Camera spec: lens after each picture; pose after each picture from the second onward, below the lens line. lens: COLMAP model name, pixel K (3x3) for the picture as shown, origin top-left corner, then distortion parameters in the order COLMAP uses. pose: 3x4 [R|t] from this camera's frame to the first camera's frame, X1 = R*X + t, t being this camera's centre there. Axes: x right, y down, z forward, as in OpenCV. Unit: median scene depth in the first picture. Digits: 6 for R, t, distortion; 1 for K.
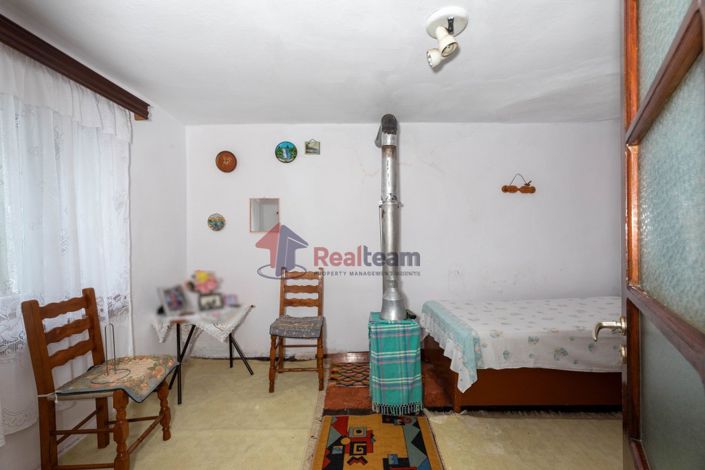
lens RADIAL K [[309.2, 0, 354.4], [0, 309.2, 235.3], [0, 0, 1]] dist [0.003289, 0.000064]
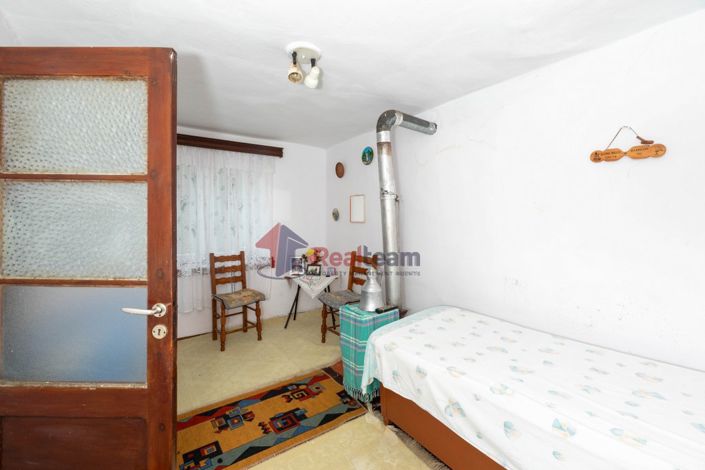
lens RADIAL K [[309.2, 0, 344.2], [0, 309.2, 211.5], [0, 0, 1]] dist [0.003289, 0.000064]
pose [[0.552212, -0.012227, -0.833614, 1.175888], [0.000443, 0.999897, -0.014372, -0.057226], [0.833704, 0.007568, 0.552160, 0.422744]]
